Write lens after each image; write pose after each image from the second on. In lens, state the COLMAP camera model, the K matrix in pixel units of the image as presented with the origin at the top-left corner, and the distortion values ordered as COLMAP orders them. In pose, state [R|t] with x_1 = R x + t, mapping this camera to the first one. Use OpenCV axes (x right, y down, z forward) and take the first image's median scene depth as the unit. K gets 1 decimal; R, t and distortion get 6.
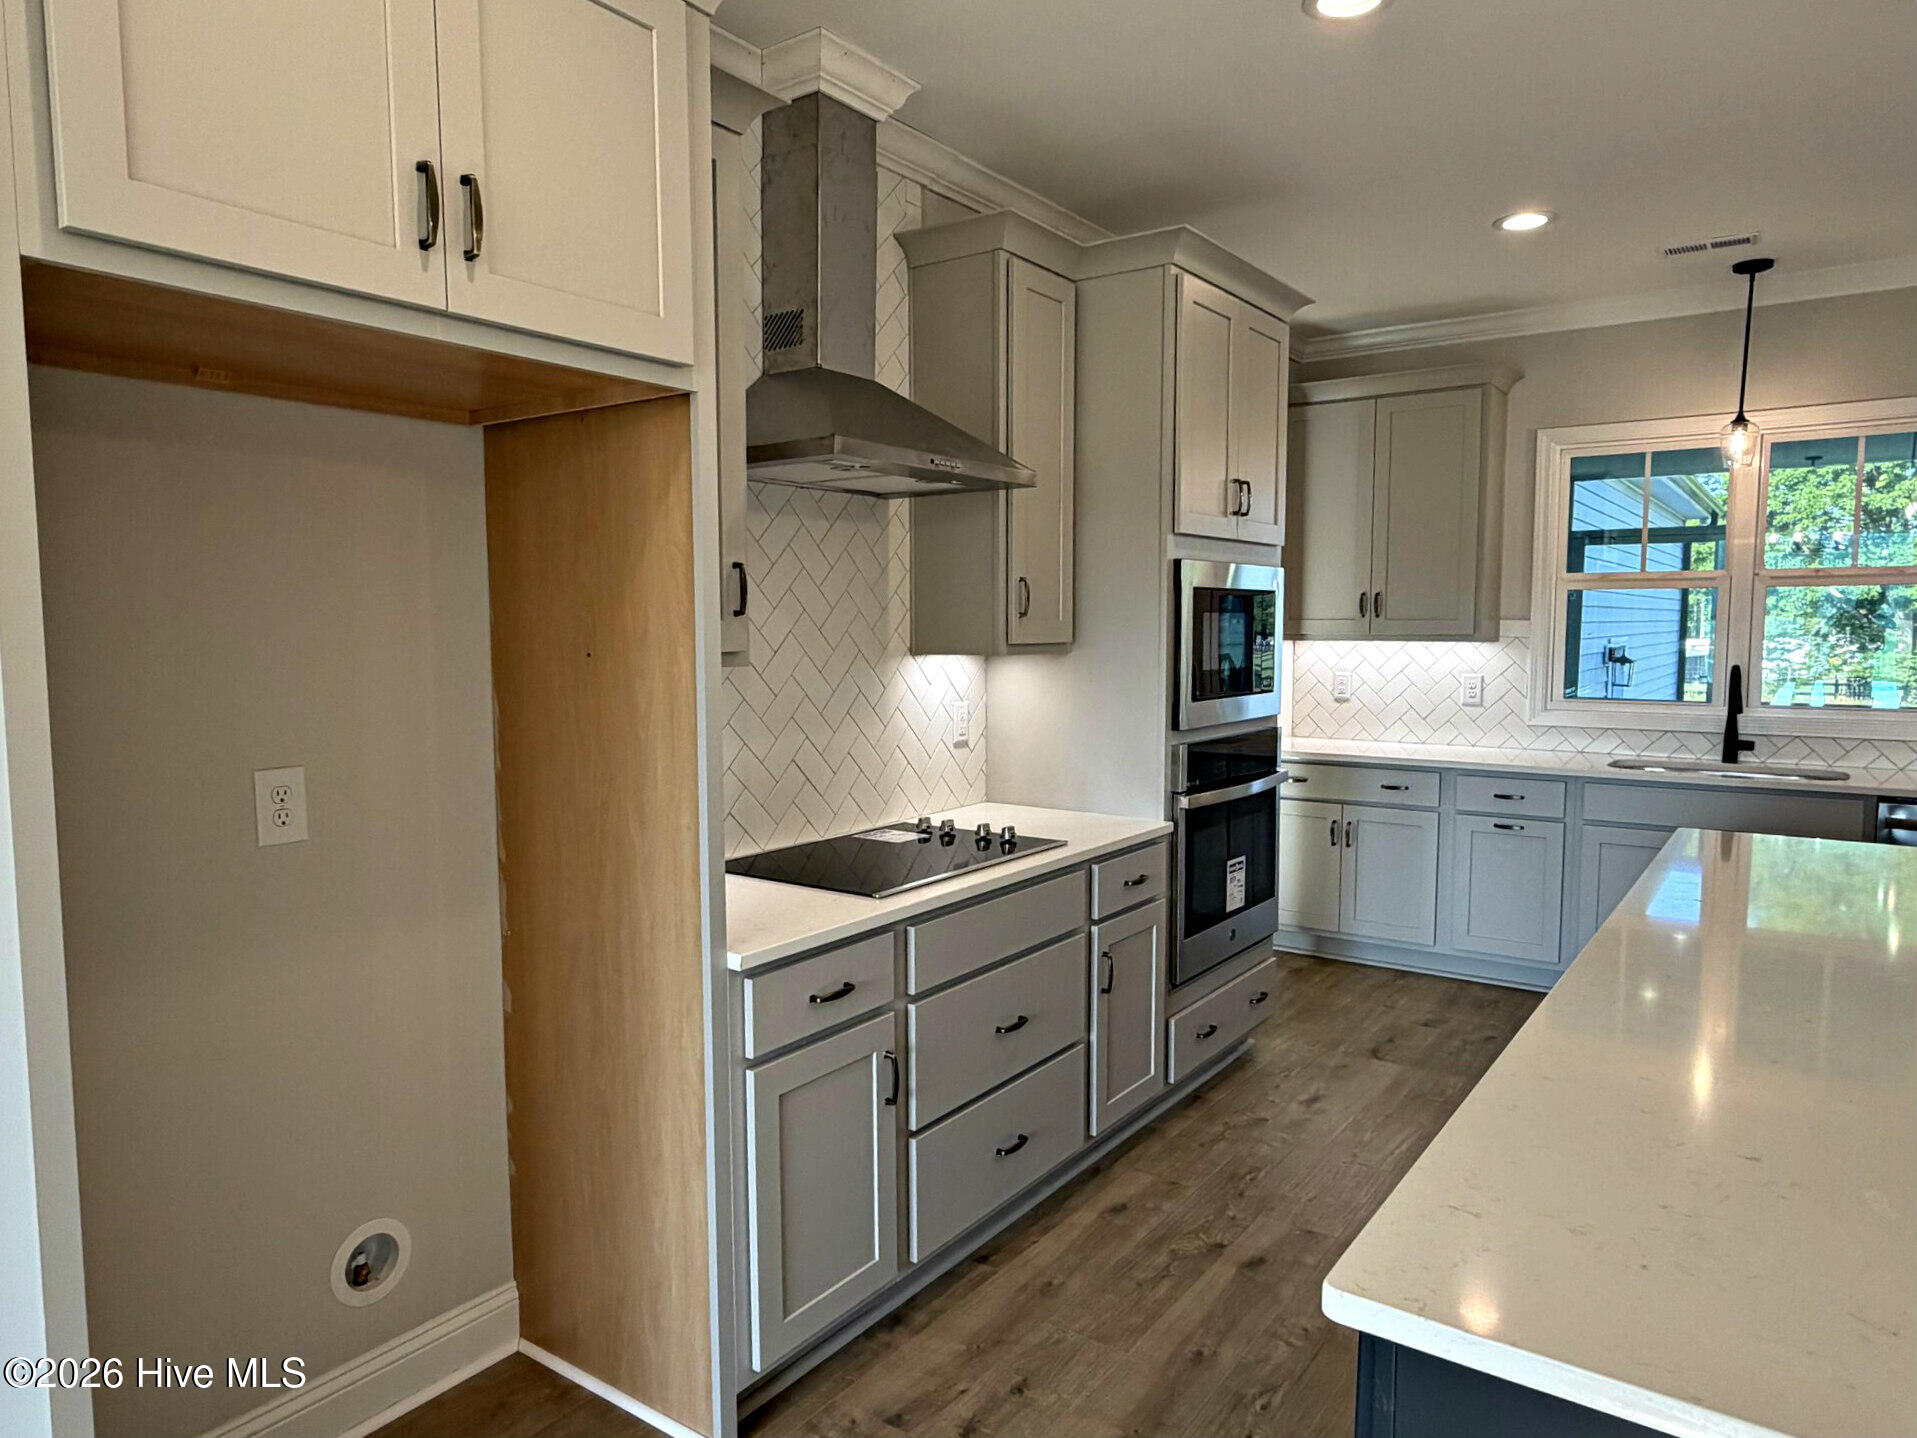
lens RADIAL K [[1225.0, 0, 958.5], [0, 1225.0, 719.0], [0, 0, 1]] dist [-0.000762, -0.000190]
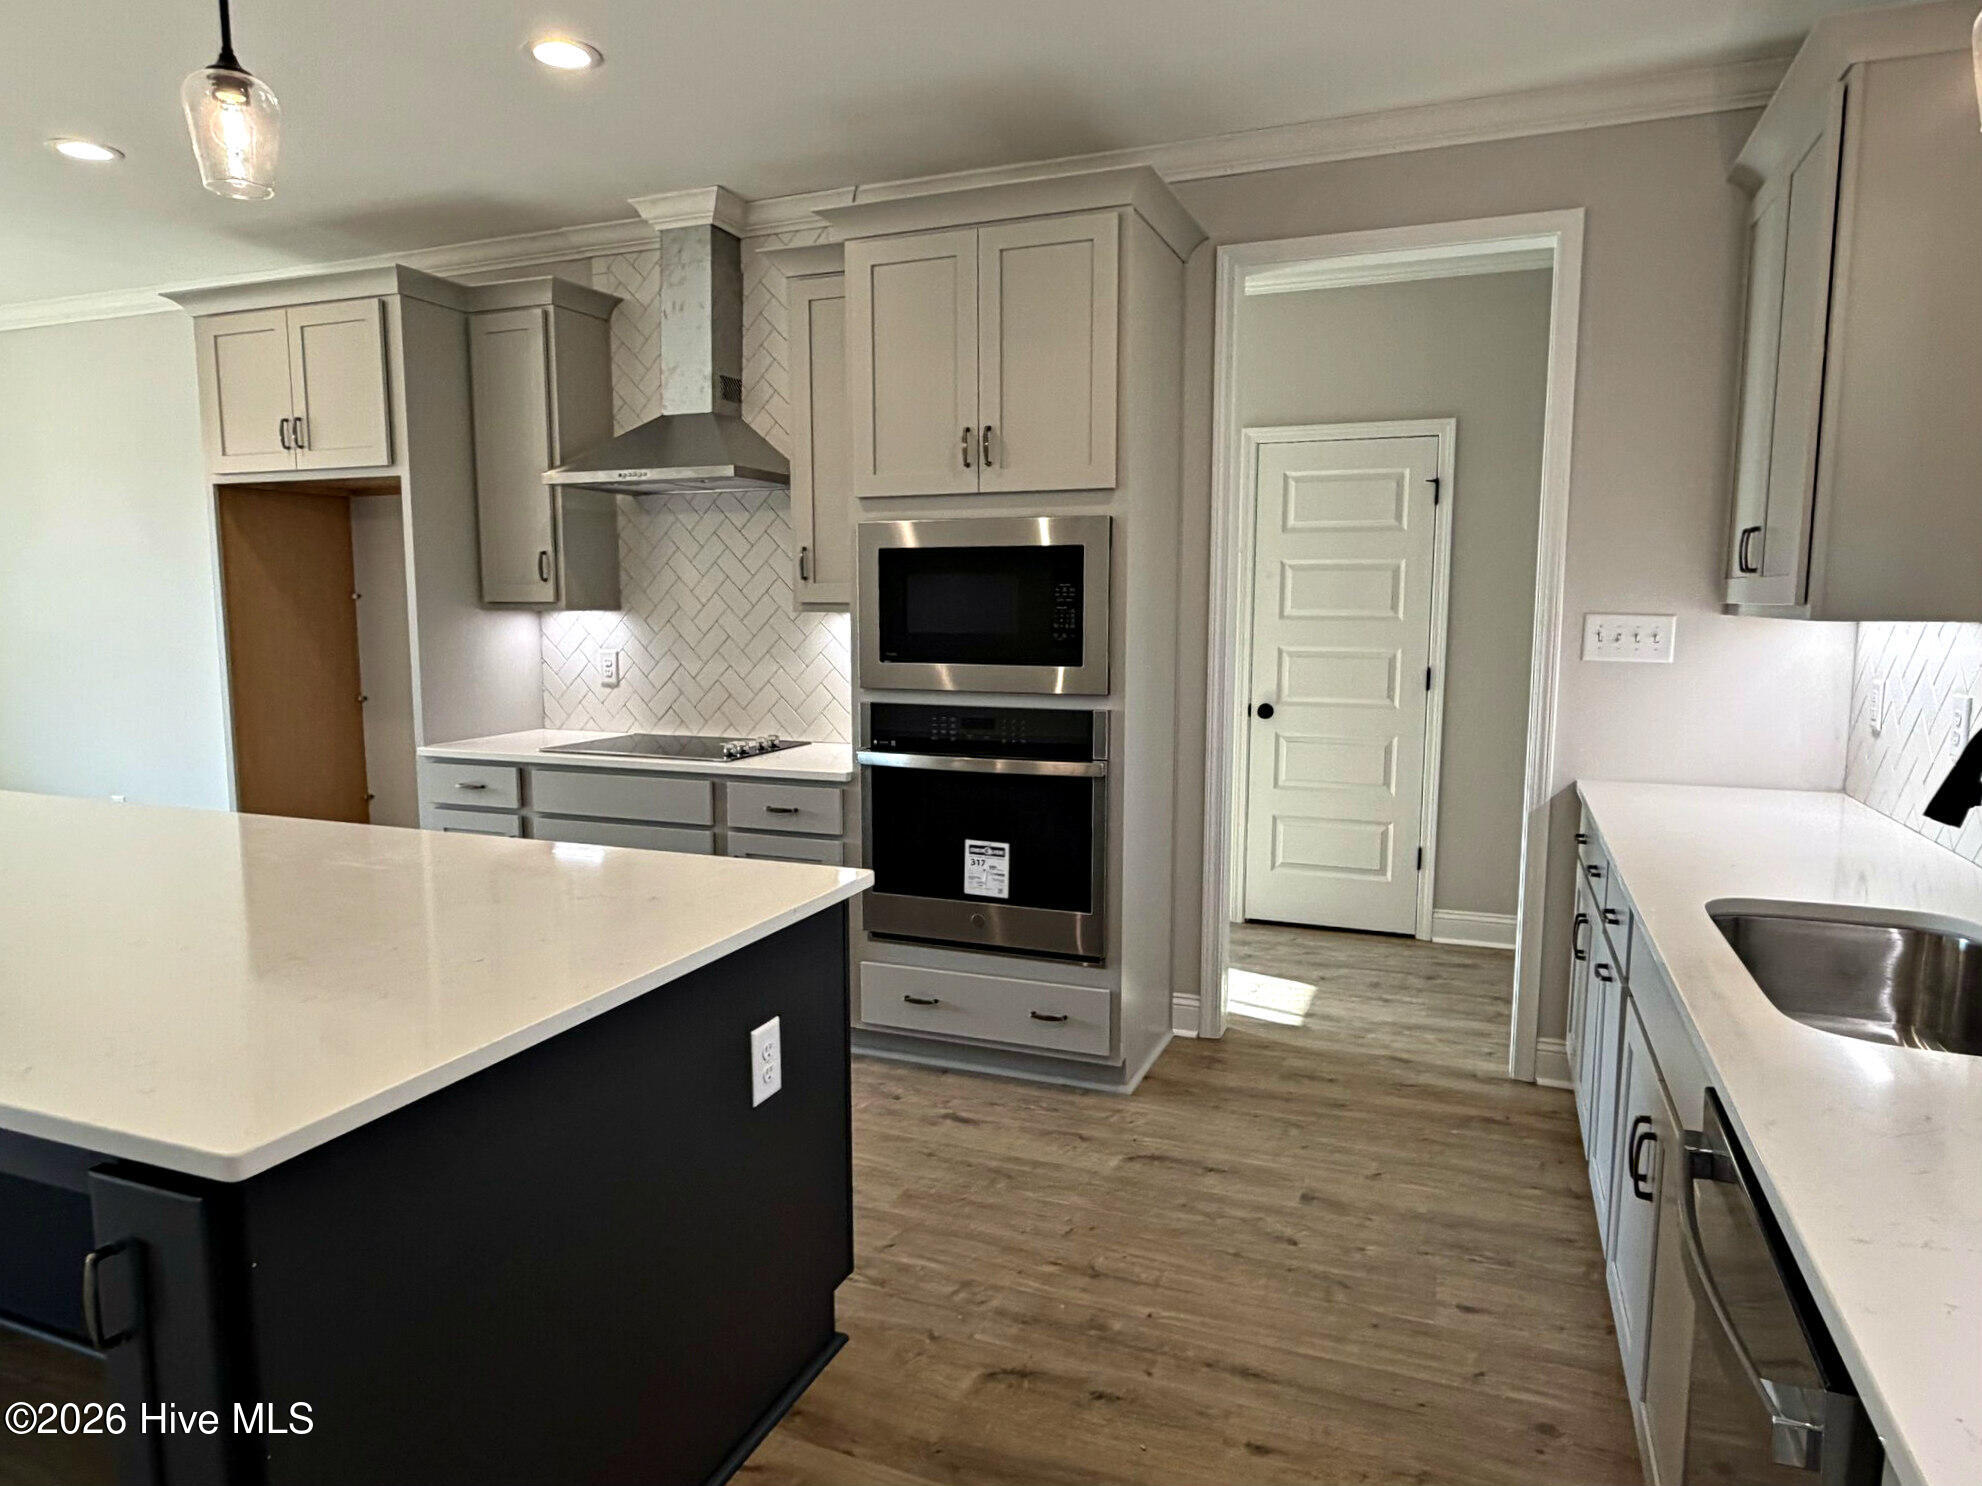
lens RADIAL K [[1225.6, 0, 991.0], [0, 1225.6, 743.0], [0, 0, 1]] dist [0.000788, 0.000160]
pose [[0.242073, 0.117248, -0.963148, 1.132106], [-0.076894, 0.991868, 0.101418, -0.054288], [0.967206, 0.049510, 0.249120, 0.790579]]
